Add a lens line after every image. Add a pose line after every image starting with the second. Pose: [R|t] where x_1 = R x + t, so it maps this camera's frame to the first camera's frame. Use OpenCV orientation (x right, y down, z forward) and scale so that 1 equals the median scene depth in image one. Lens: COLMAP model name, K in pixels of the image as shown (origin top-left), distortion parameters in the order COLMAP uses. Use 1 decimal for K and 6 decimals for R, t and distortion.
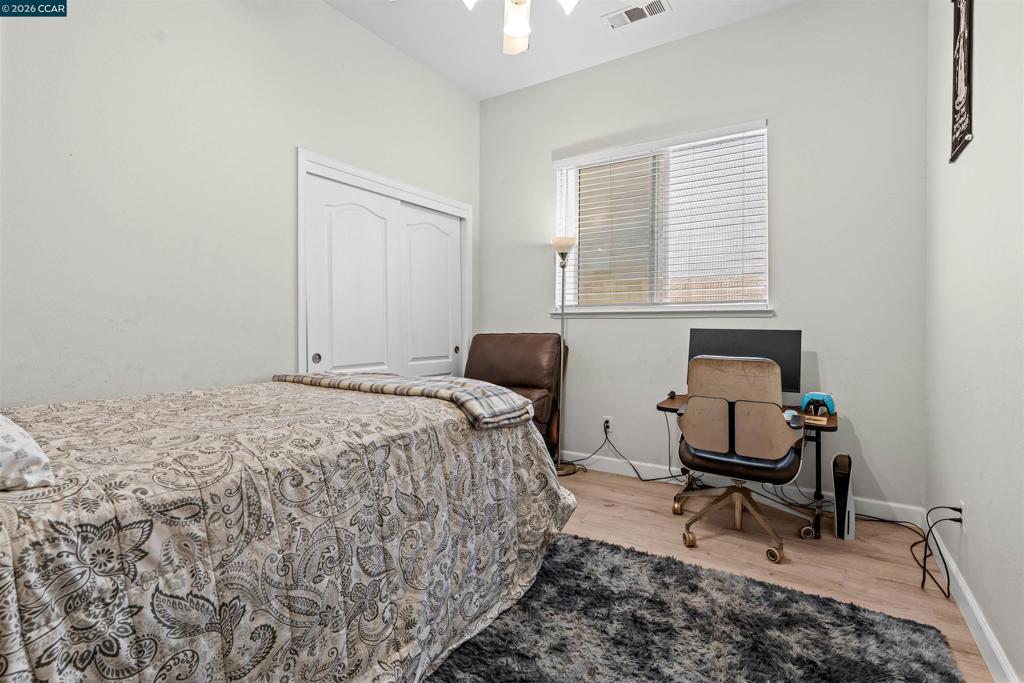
lens RADIAL K [[485.4, 0, 512.0], [0, 485.4, 341.5], [0, 0, 1]] dist [-0.000292, 0.000339]
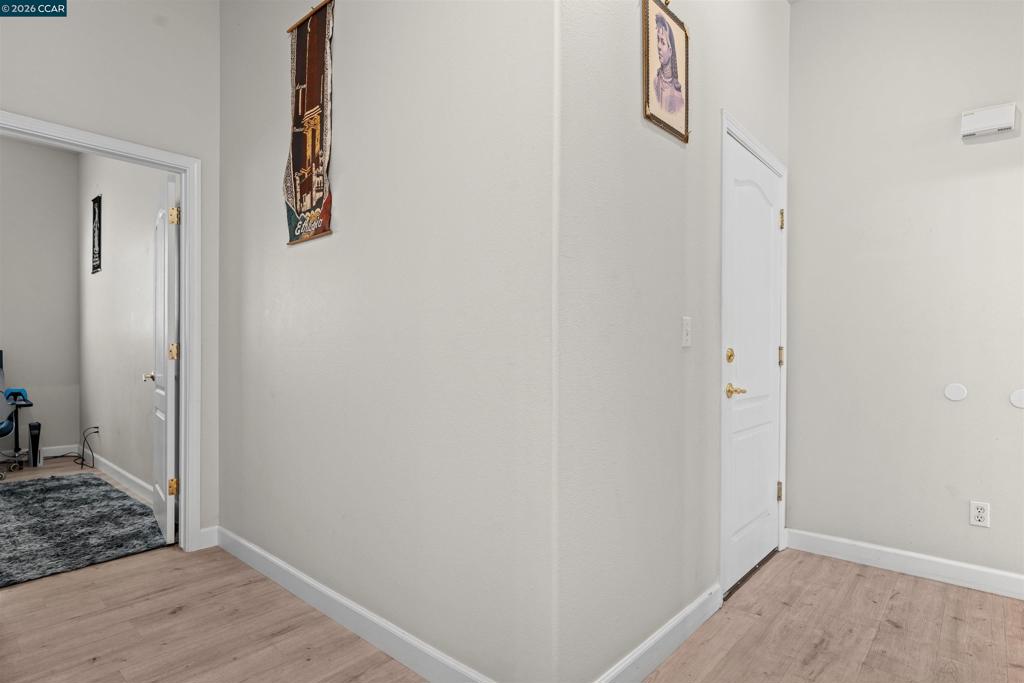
lens RADIAL K [[529.0, 0, 512.6], [0, 529.0, 331.5], [0, 0, 1]] dist [-0.012005, 0.000112]
pose [[0.156888, 0.029858, 0.987165, -0.983967], [0.030000, 0.998938, -0.034982, 0.029913], [-0.987161, 0.035103, 0.155826, -1.075339]]
